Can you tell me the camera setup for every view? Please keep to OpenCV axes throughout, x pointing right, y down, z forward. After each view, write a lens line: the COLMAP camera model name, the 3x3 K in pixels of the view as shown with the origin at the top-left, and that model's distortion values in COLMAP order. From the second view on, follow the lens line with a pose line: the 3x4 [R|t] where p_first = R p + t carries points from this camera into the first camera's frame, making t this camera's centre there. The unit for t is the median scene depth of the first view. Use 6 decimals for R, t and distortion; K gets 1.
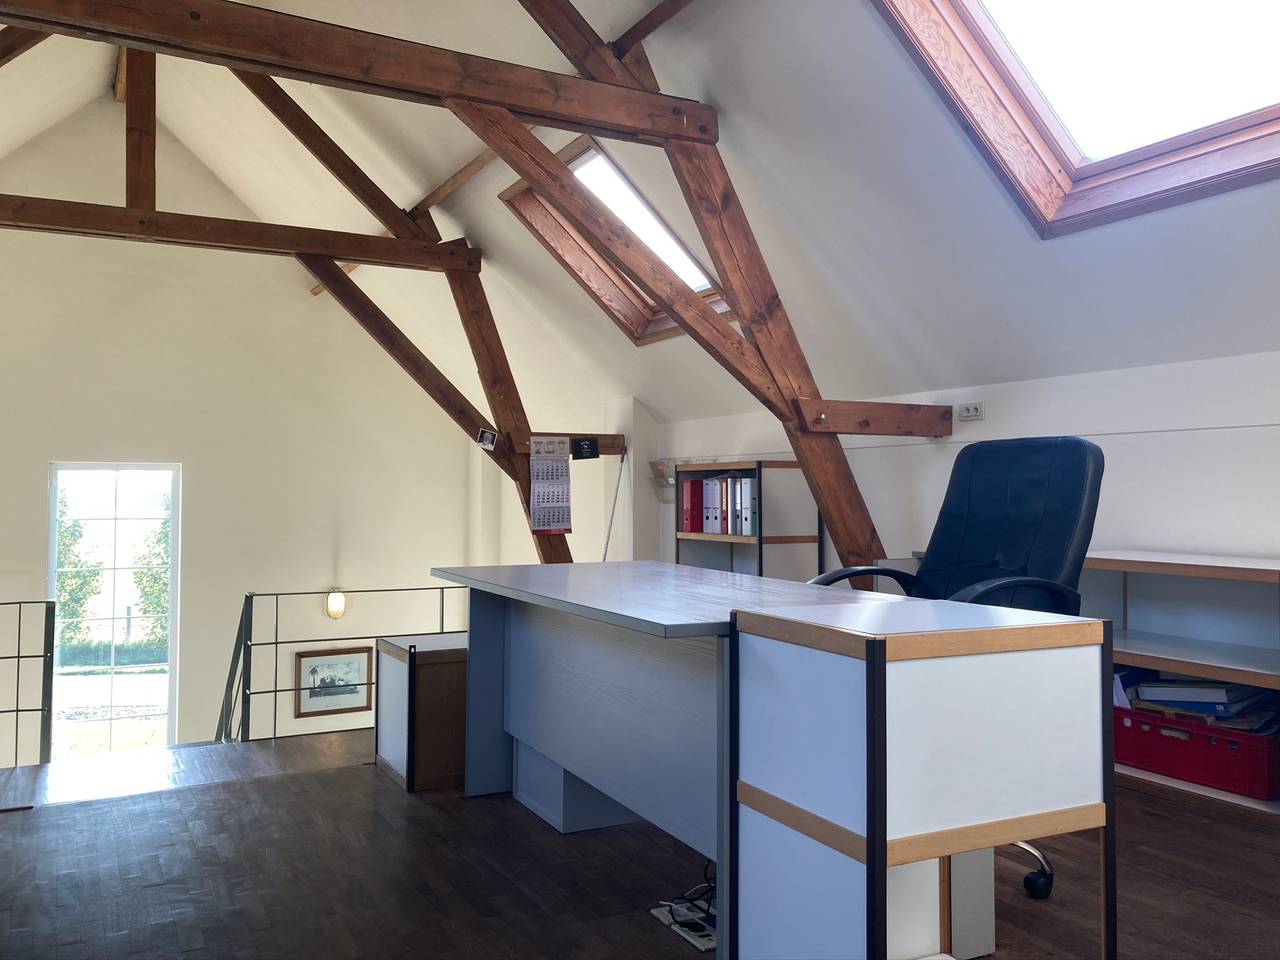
lens RADIAL K [[1047.7, 0, 641.9], [0, 1047.7, 468.9], [0, 0, 1]] dist [0.034037, -0.025445]
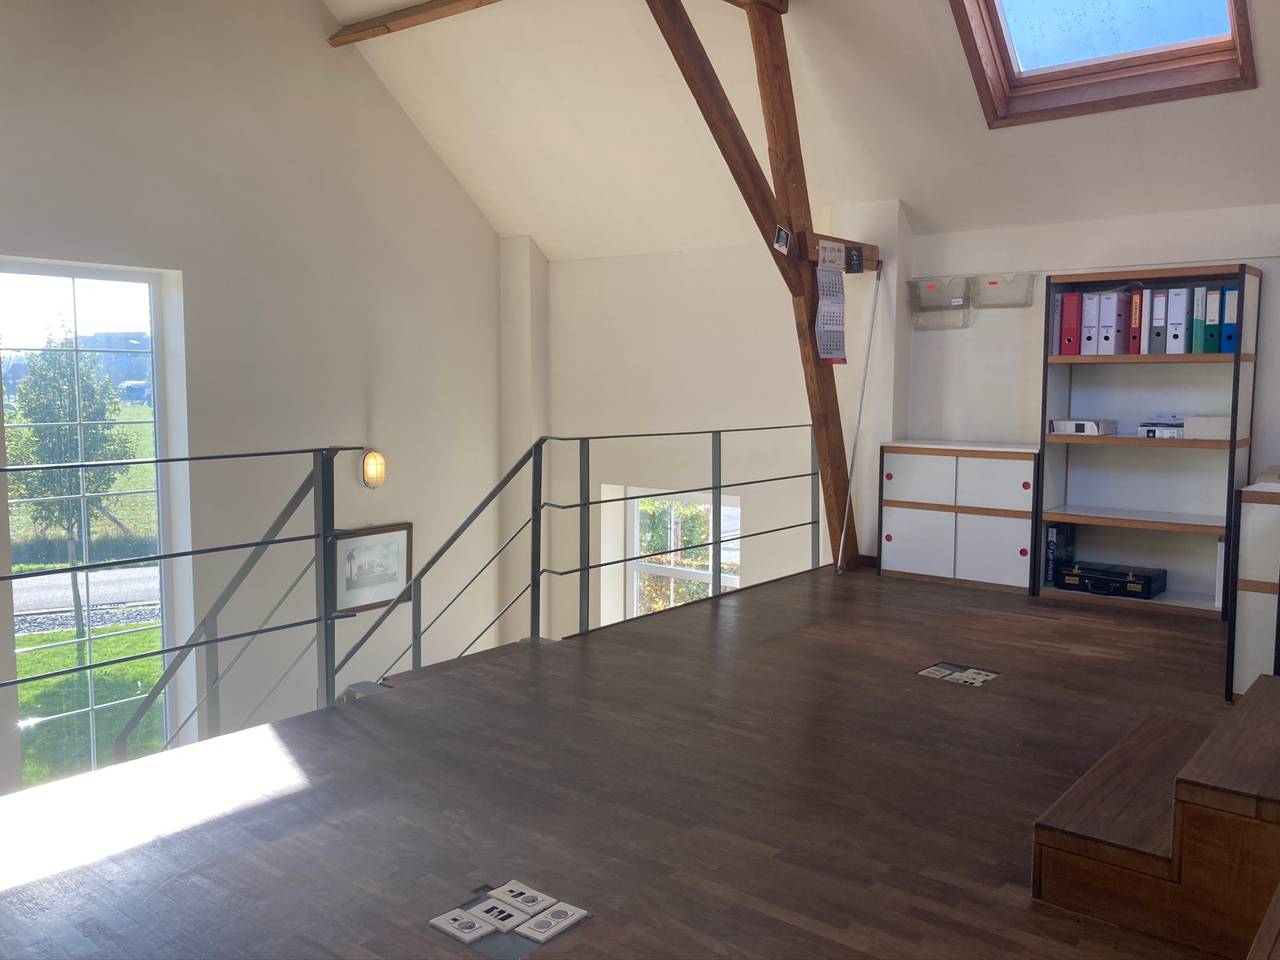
lens RADIAL K [[1053.4, 0, 640.0], [0, 1053.4, 480.0], [0, 0, 1]] dist [0.020881, -0.001232]
pose [[0.921594, -0.033850, 0.386676, -0.589296], [-0.013310, 0.992848, 0.118637, 0.061221], [-0.387927, -0.114482, 0.914553, 0.322167]]
